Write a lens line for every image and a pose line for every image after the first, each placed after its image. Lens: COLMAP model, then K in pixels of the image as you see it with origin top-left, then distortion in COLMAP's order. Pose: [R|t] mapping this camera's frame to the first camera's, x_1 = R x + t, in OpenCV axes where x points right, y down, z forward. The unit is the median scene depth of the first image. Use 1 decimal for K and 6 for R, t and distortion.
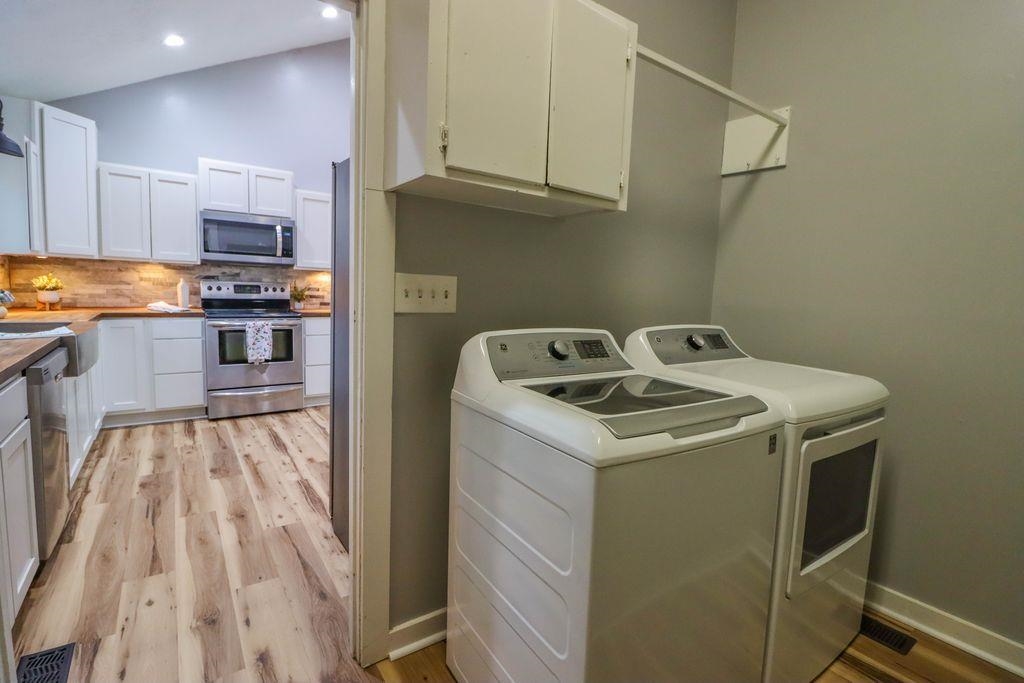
lens RADIAL K [[477.7, 0, 512.8], [0, 477.7, 333.6], [0, 0, 1]] dist [-0.002733, -0.013918]
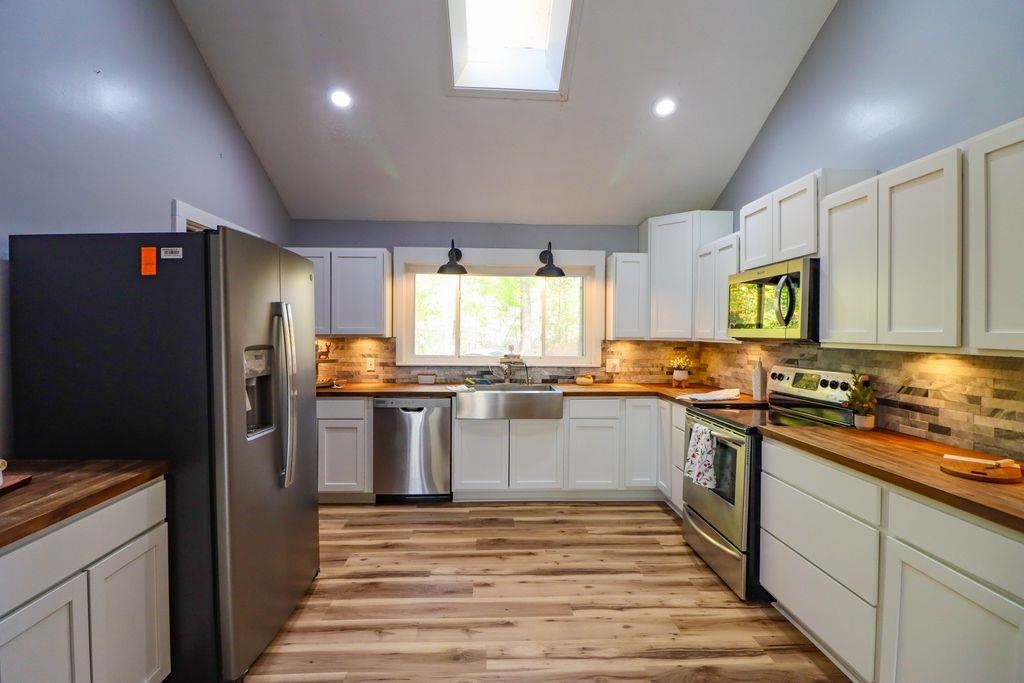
lens RADIAL K [[477.7, 0, 512.8], [0, 477.7, 333.6], [0, 0, 1]] dist [-0.002733, -0.013918]
pose [[-0.544099, -0.042481, -0.837945, 0.237787], [-0.110419, 0.993656, 0.021323, -0.174864], [0.831723, 0.104127, -0.545338, 1.409898]]
